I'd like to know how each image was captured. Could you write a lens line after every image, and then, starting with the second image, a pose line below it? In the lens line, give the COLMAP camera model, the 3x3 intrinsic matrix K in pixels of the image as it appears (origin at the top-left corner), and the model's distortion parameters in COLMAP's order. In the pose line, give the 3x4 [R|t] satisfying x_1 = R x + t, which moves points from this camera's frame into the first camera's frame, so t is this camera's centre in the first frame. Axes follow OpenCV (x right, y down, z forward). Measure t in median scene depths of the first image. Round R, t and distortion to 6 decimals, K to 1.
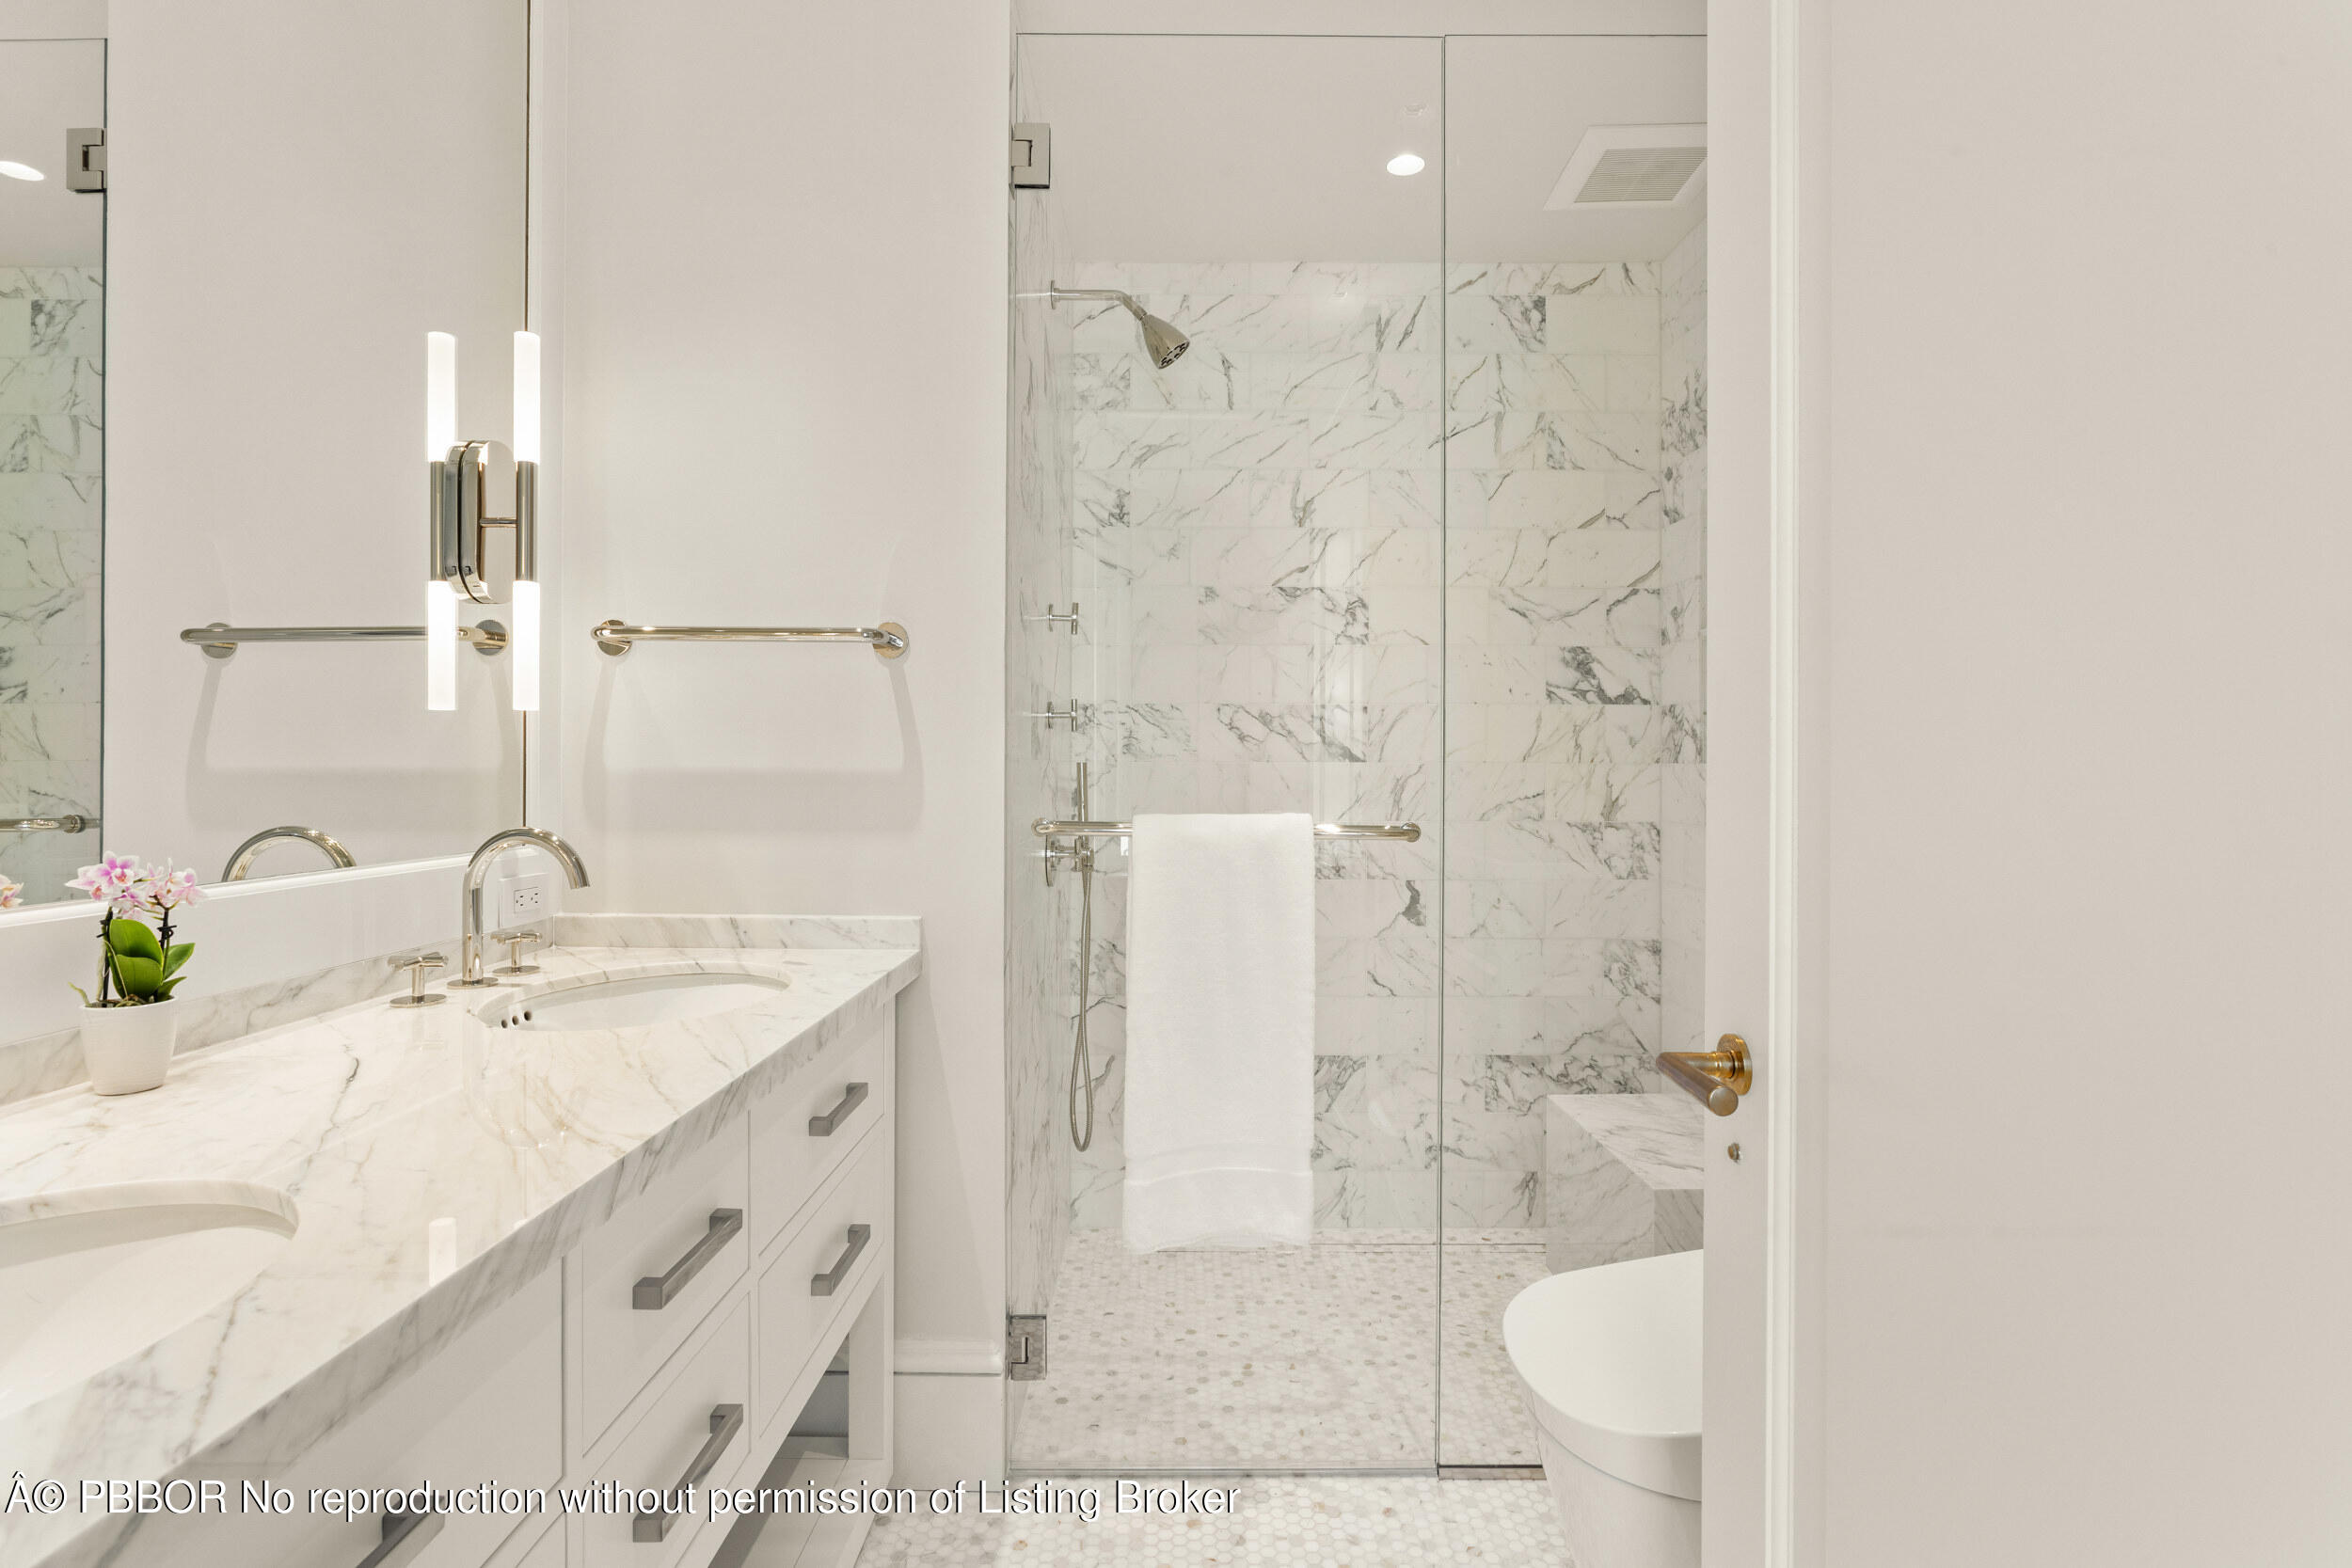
lens RADIAL K [[1121.5, 0, 1169.0], [0, 1121.5, 769.7], [0, 0, 1]] dist [-0.009033, 0.008677]
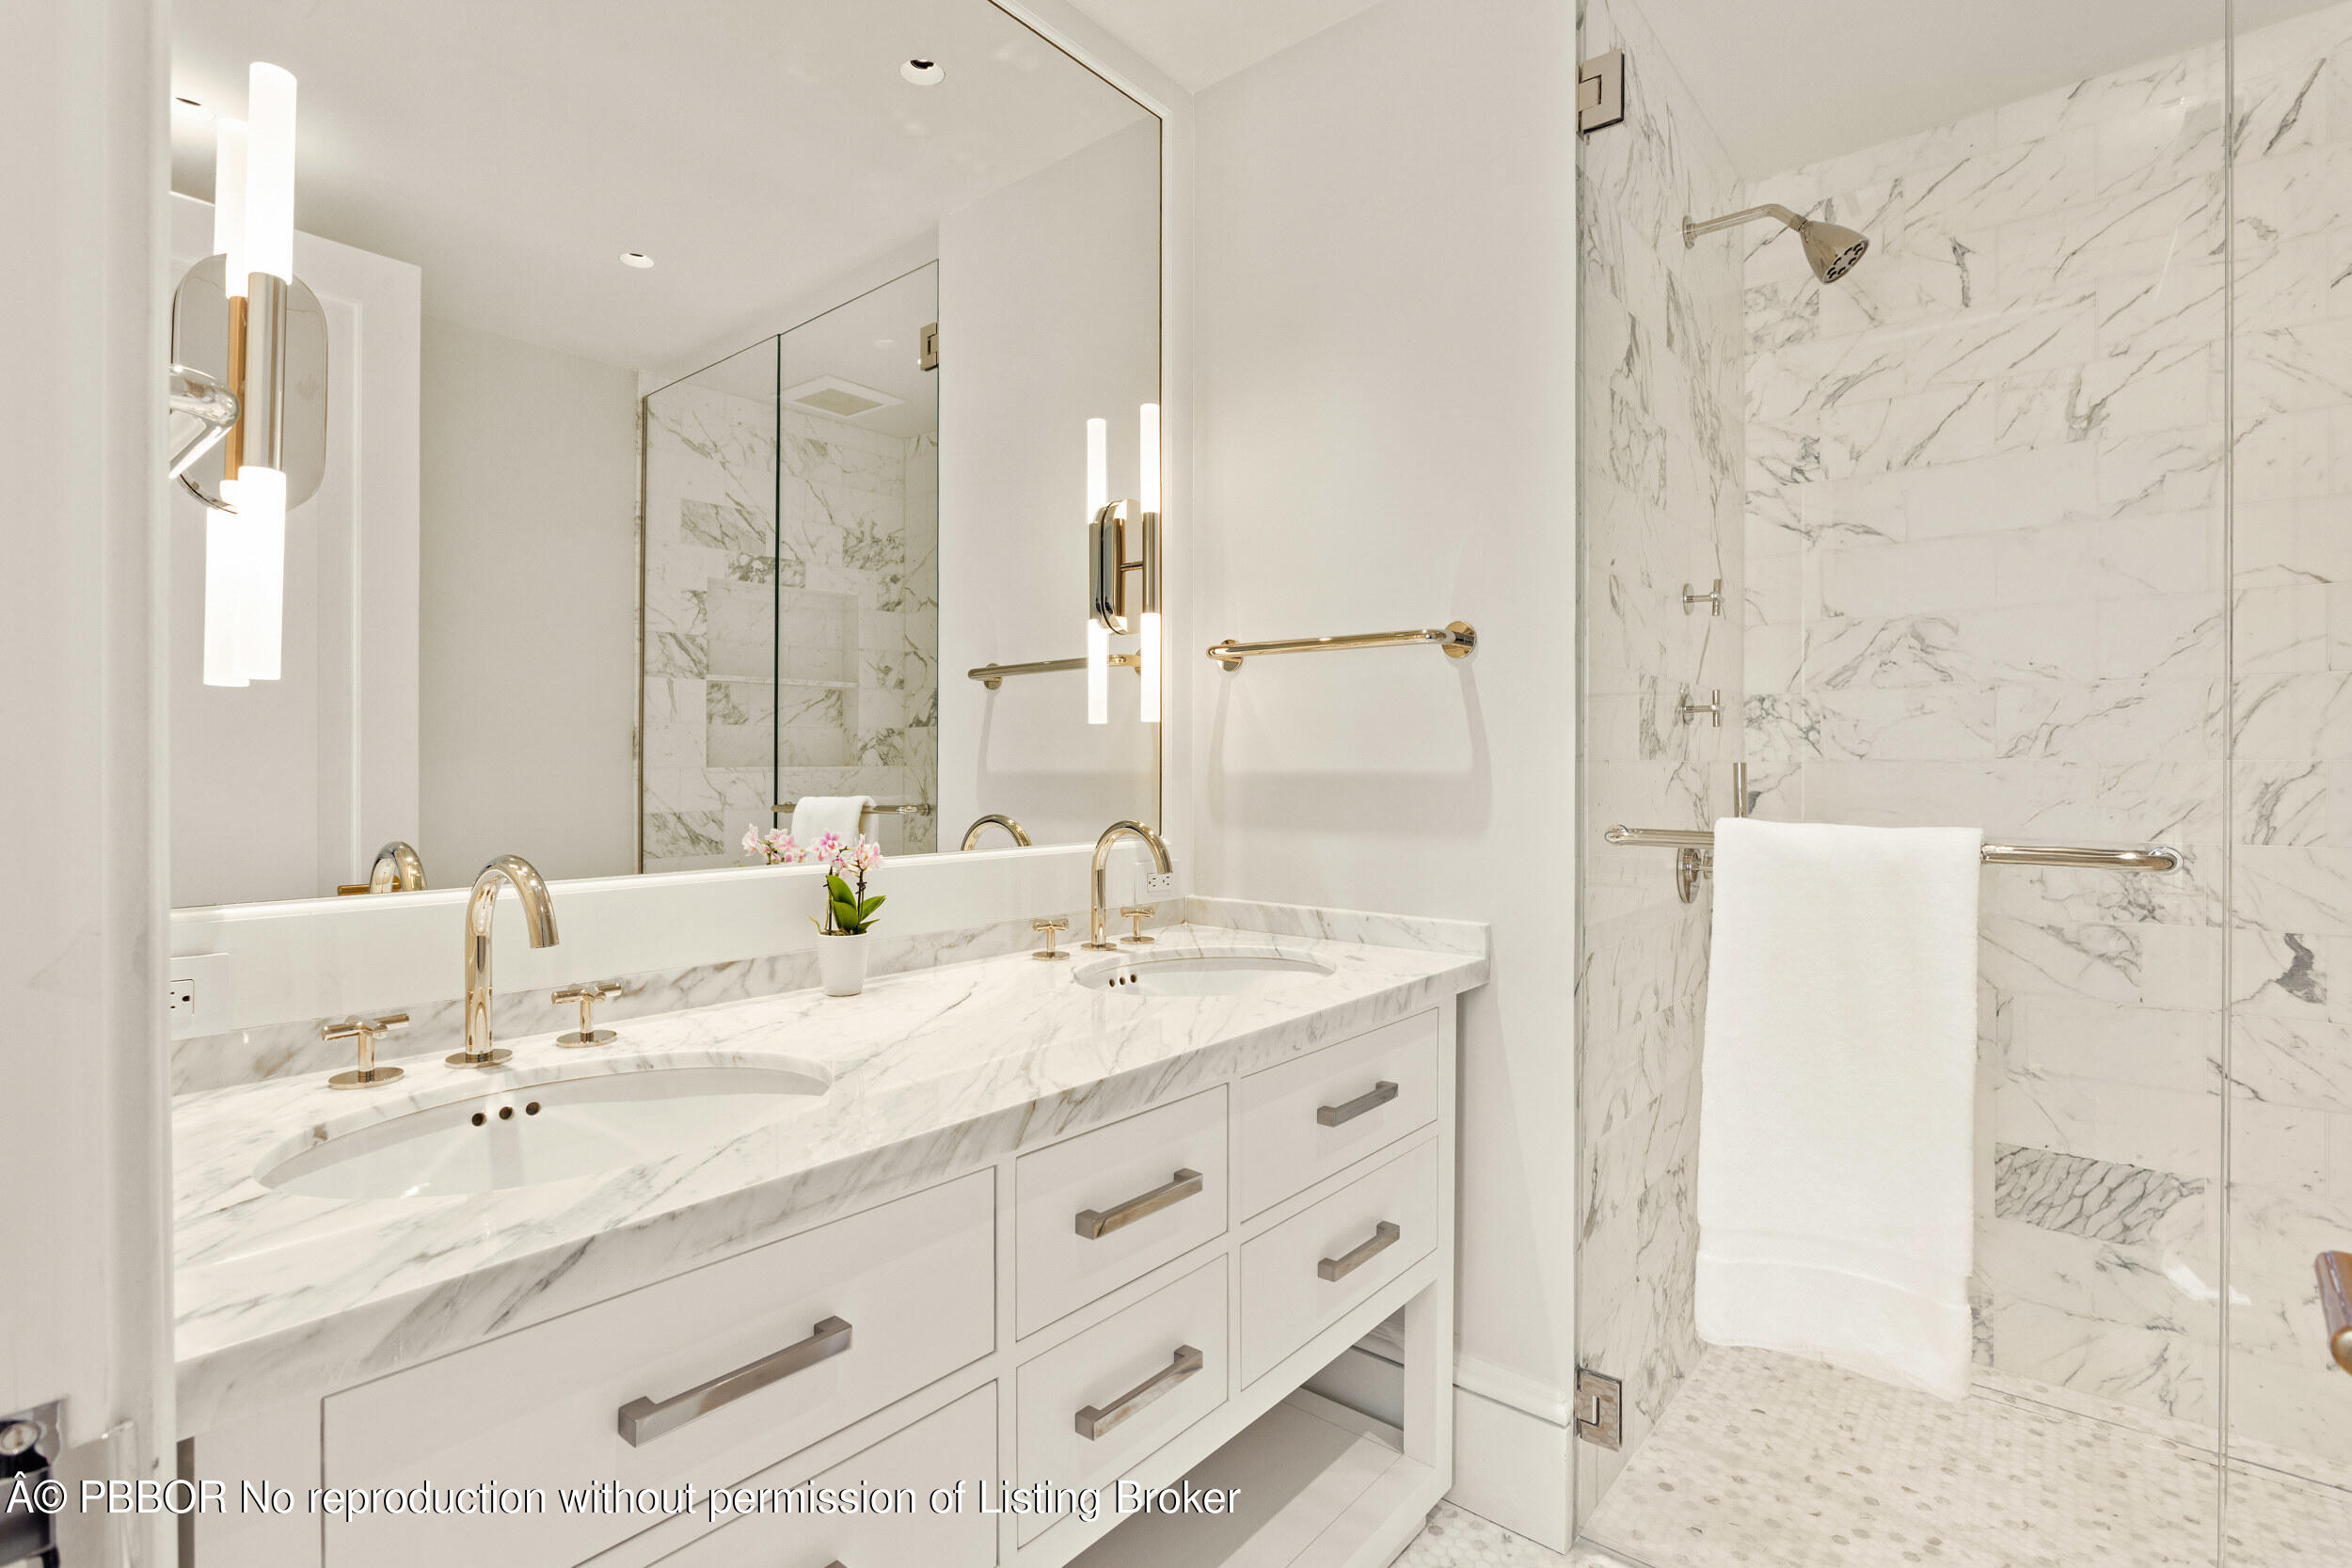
lens RADIAL K [[1121.5, 0, 1169.0], [0, 1121.5, 769.7], [0, 0, 1]] dist [-0.009033, 0.008677]
pose [[0.781041, -0.003006, -0.624473, 0.168690], [0.001818, 0.999995, -0.002540, 0.000599], [0.624477, 0.000849, 0.781042, 0.075332]]
